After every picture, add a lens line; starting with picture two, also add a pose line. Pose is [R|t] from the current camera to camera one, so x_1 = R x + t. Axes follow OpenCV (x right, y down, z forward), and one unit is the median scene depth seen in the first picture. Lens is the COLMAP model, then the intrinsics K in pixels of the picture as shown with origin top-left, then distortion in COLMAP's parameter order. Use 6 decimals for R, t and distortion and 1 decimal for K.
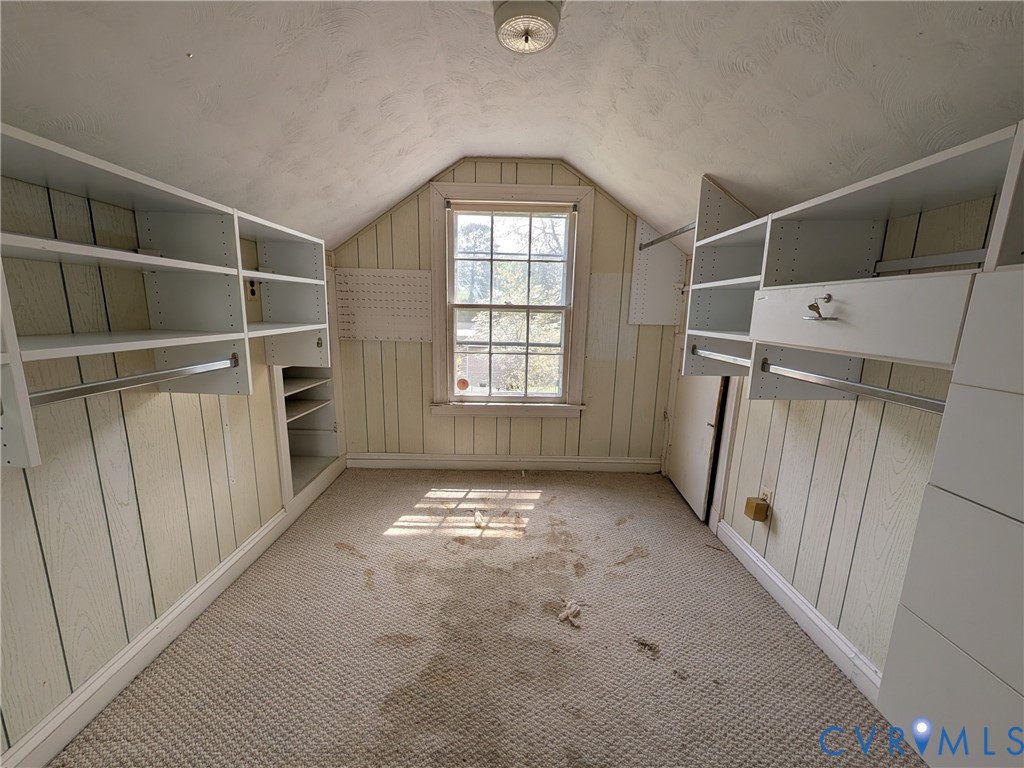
lens RADIAL K [[394.9, 0, 510.5], [0, 394.9, 383.3], [0, 0, 1]] dist [0.000718, 0.000067]
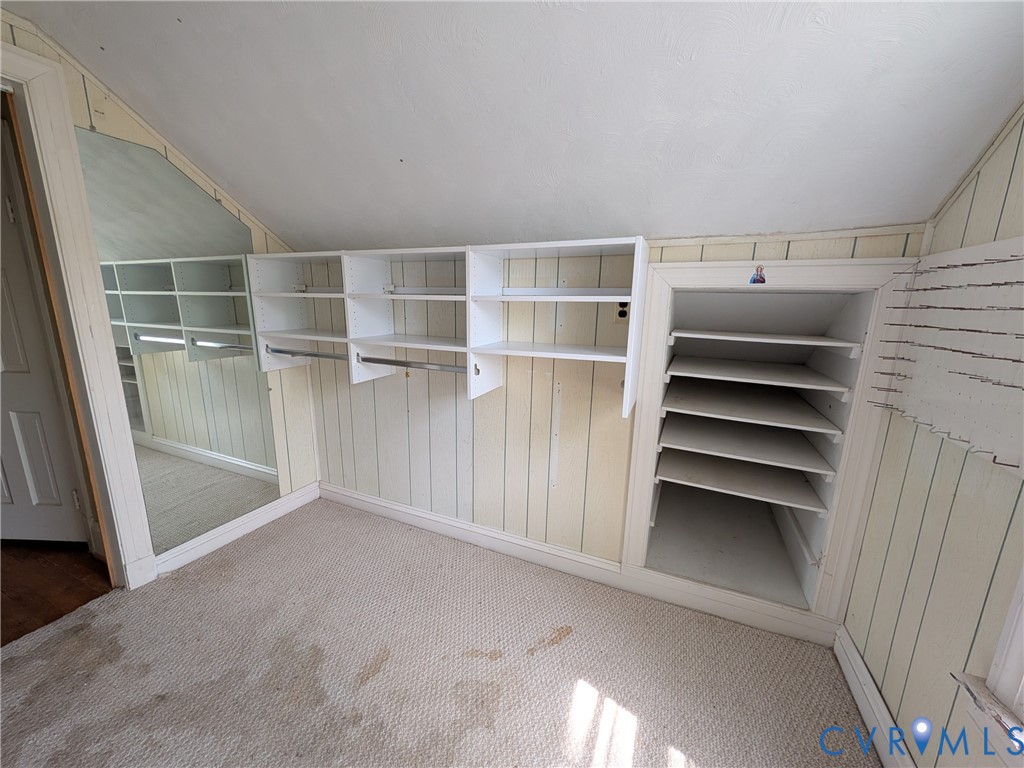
lens RADIAL K [[394.9, 0, 509.4], [0, 394.9, 384.7], [0, 0, 1]] dist [0.000718, 0.000067]
pose [[-0.409201, 0.148878, -0.900216, 0.293615], [-0.199458, 0.948143, 0.247469, -0.266911], [0.890377, 0.280820, -0.358287, 1.219838]]
